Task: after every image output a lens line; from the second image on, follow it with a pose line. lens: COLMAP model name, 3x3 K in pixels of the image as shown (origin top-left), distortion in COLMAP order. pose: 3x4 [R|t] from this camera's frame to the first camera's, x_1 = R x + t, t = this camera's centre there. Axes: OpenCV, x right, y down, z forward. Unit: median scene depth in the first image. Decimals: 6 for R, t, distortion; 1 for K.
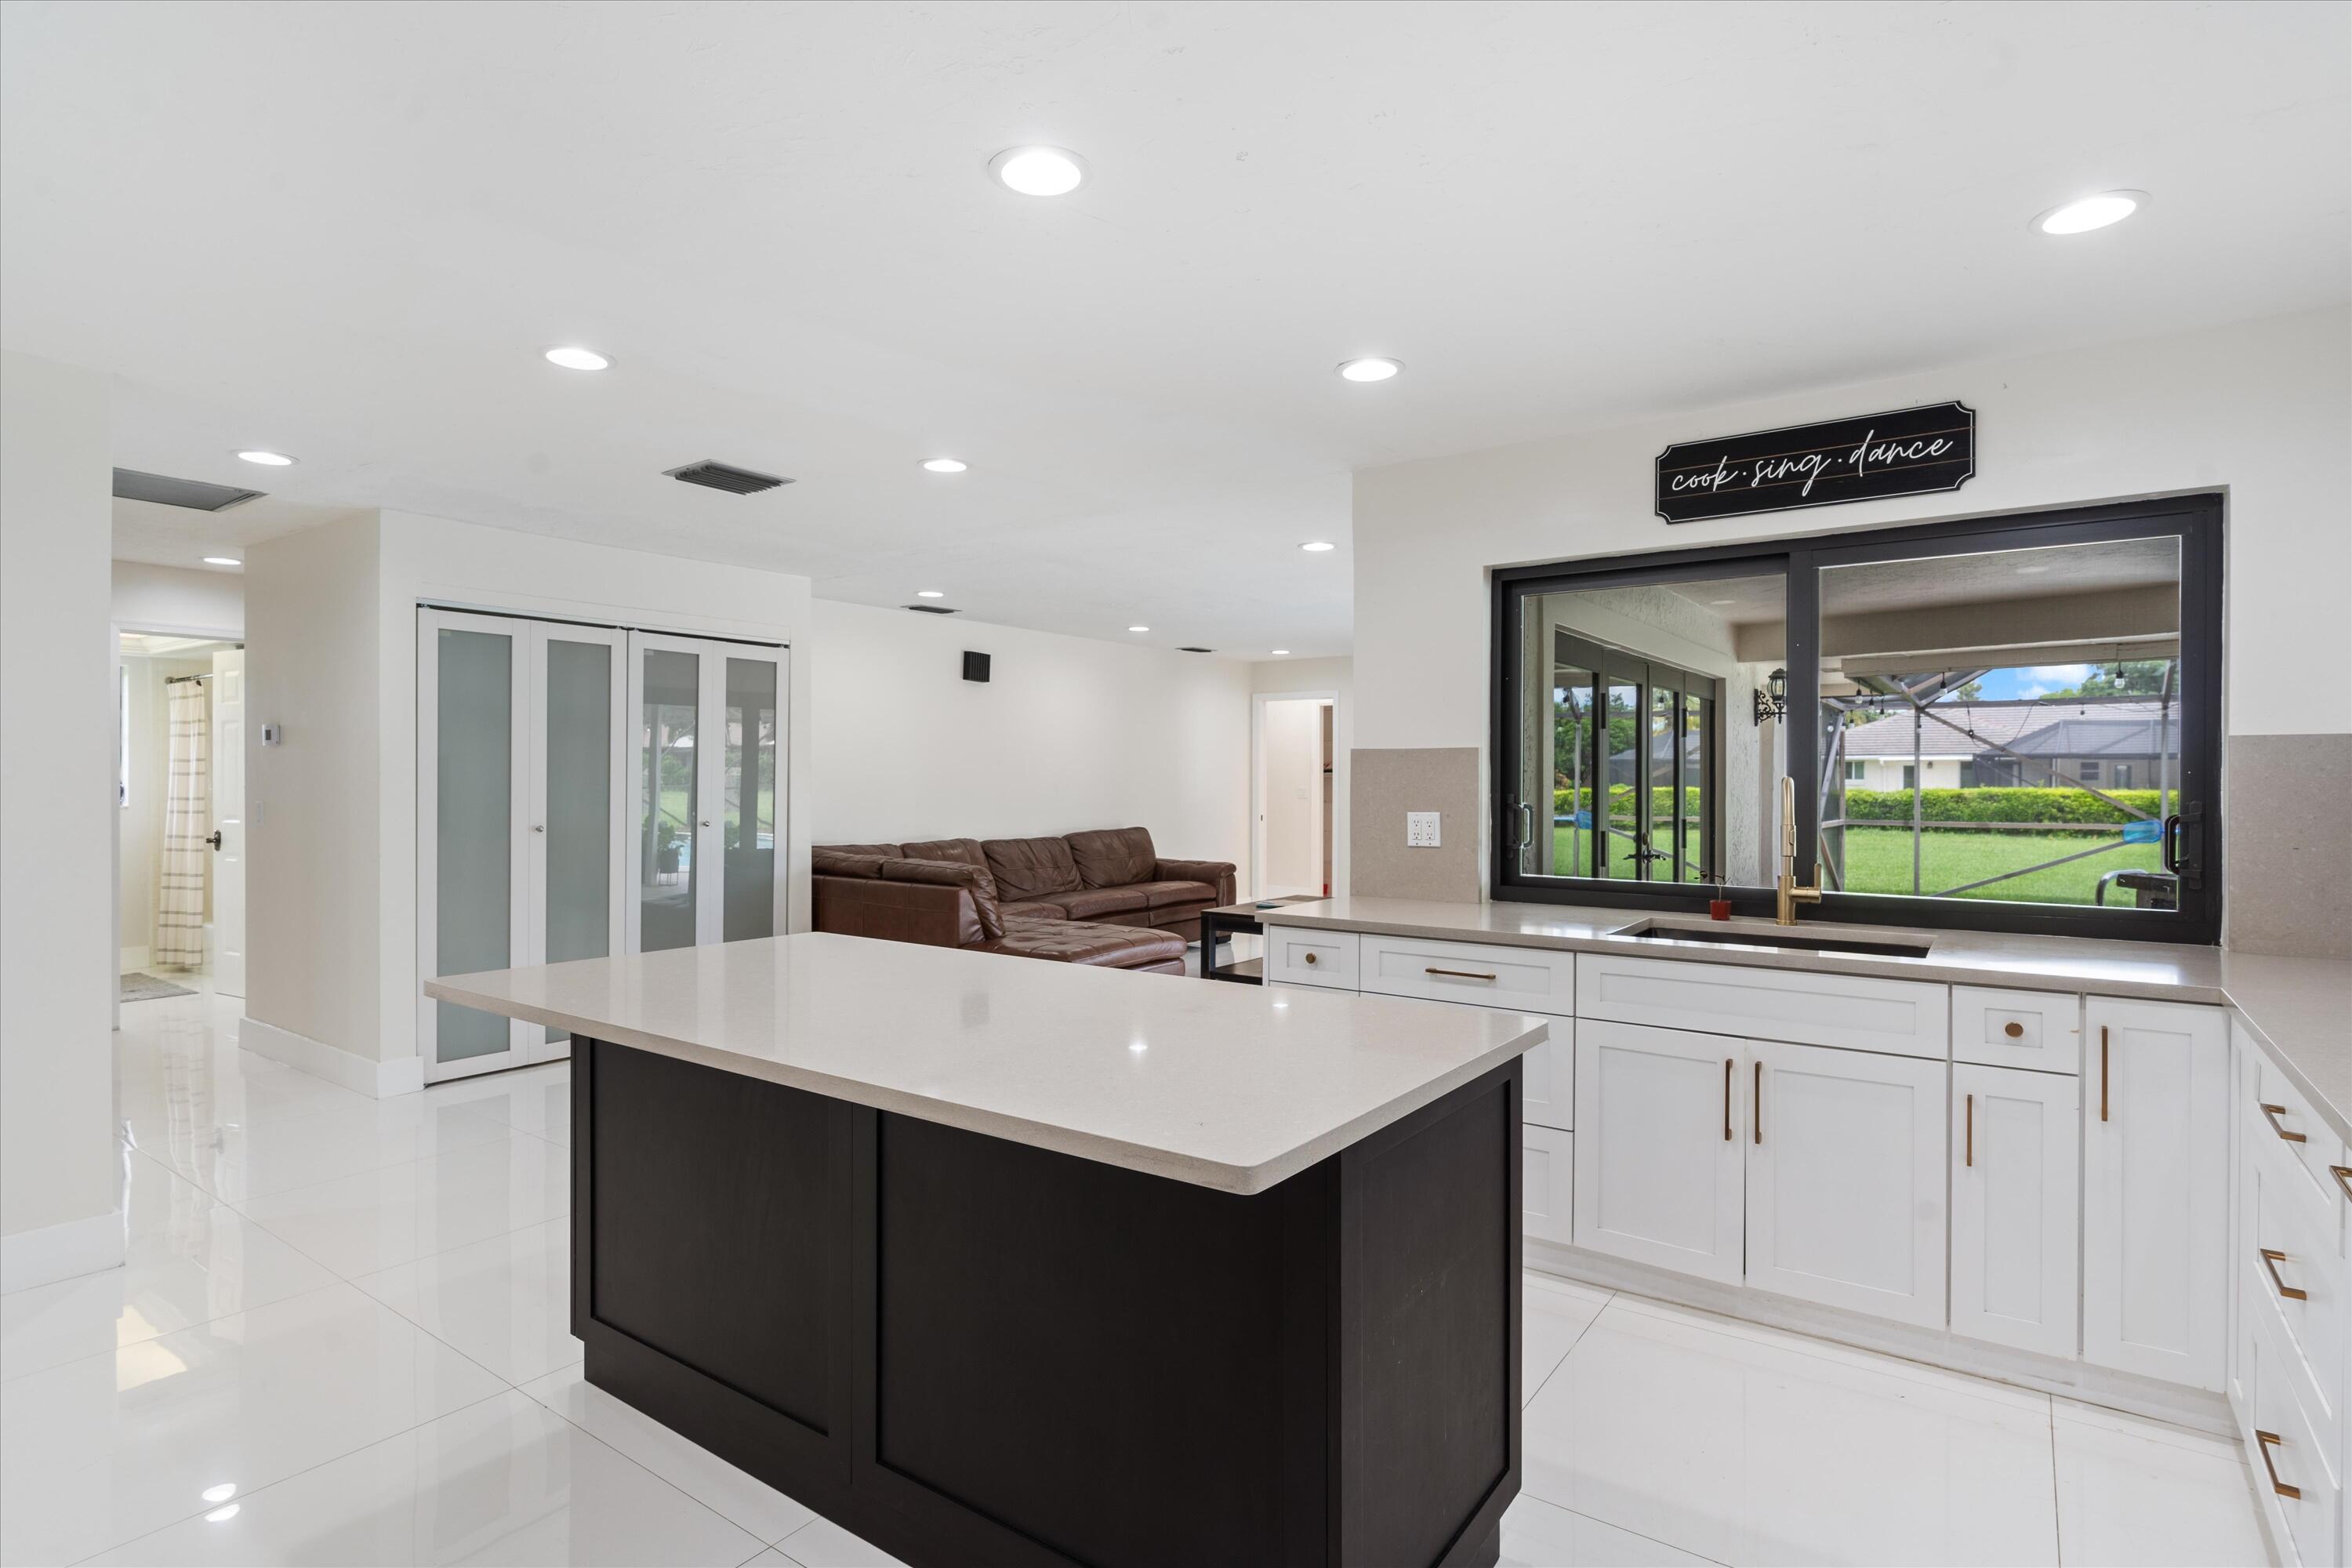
lens RADIAL K [[1203.5, 0, 1150.5], [0, 1203.5, 781.3], [0, 0, 1]] dist [-0.001365, -0.000163]
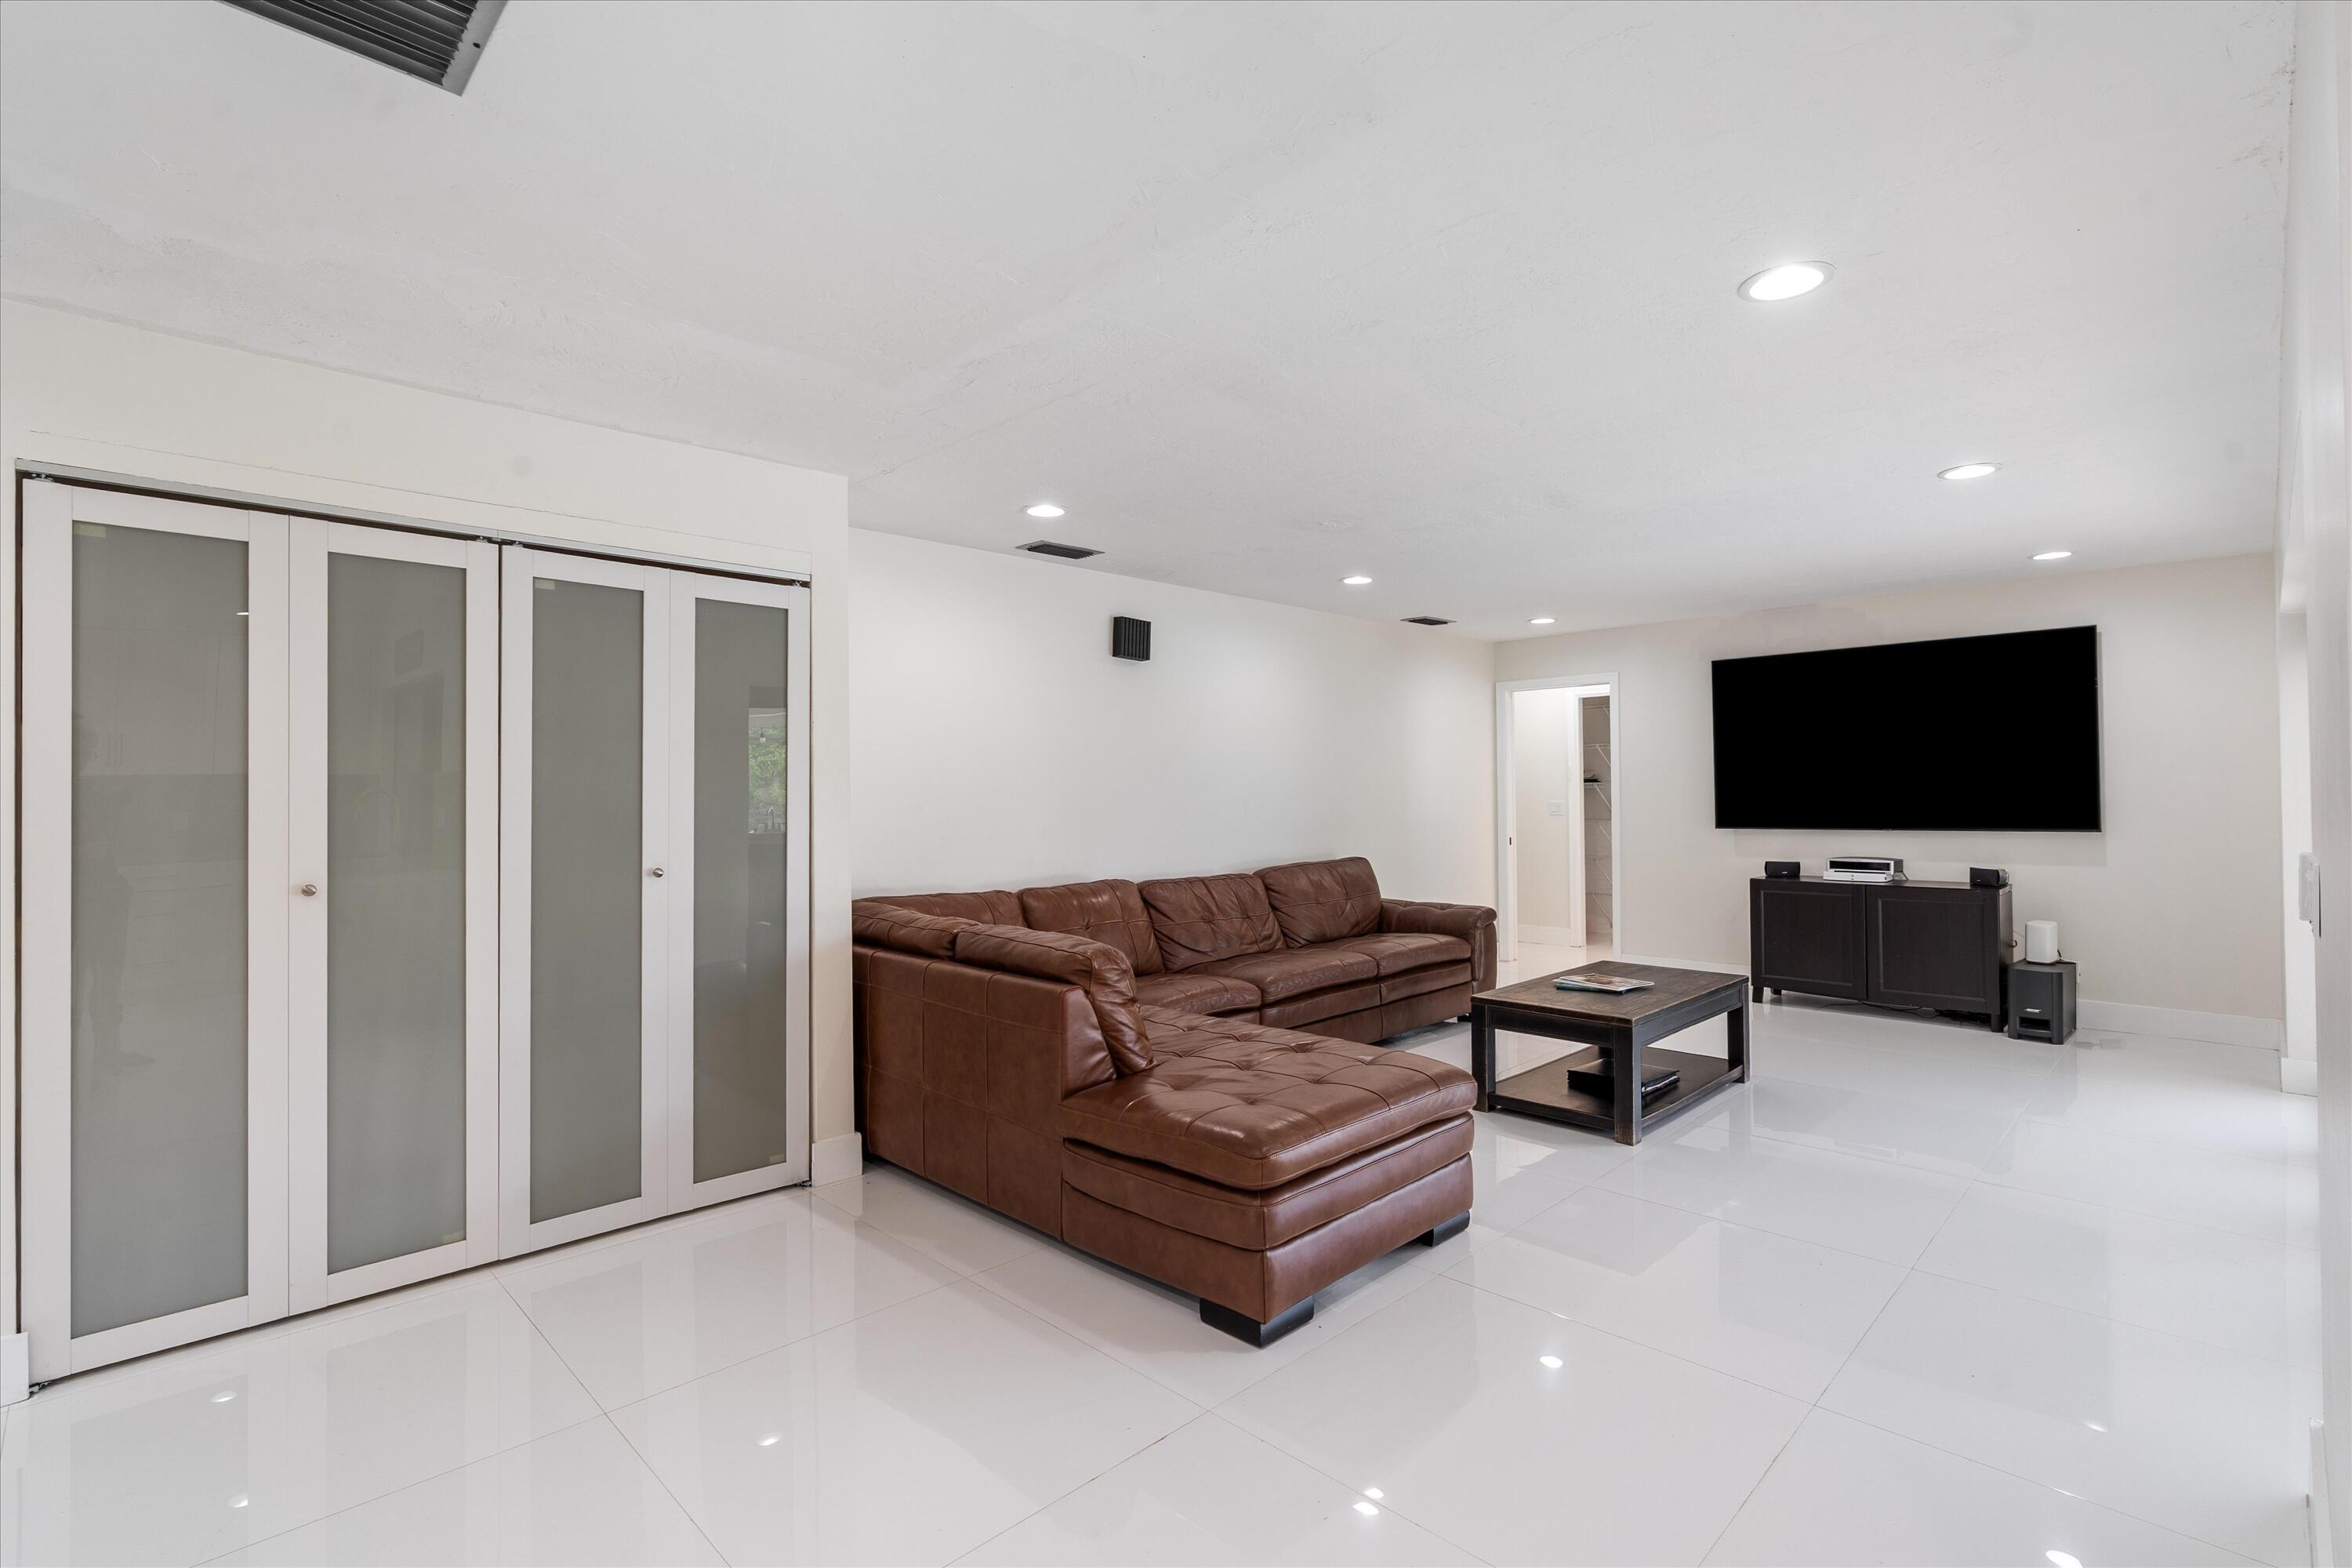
lens RADIAL K [[1084.5, 0, 1156.9], [0, 1084.5, 785.5], [0, 0, 1]] dist [0.001850, 0.000115]
pose [[0.986389, -0.013239, -0.163893, -0.024899], [0.011243, 0.999851, -0.013101, 0.001408], [0.164042, 0.011081, 0.986391, 0.376036]]
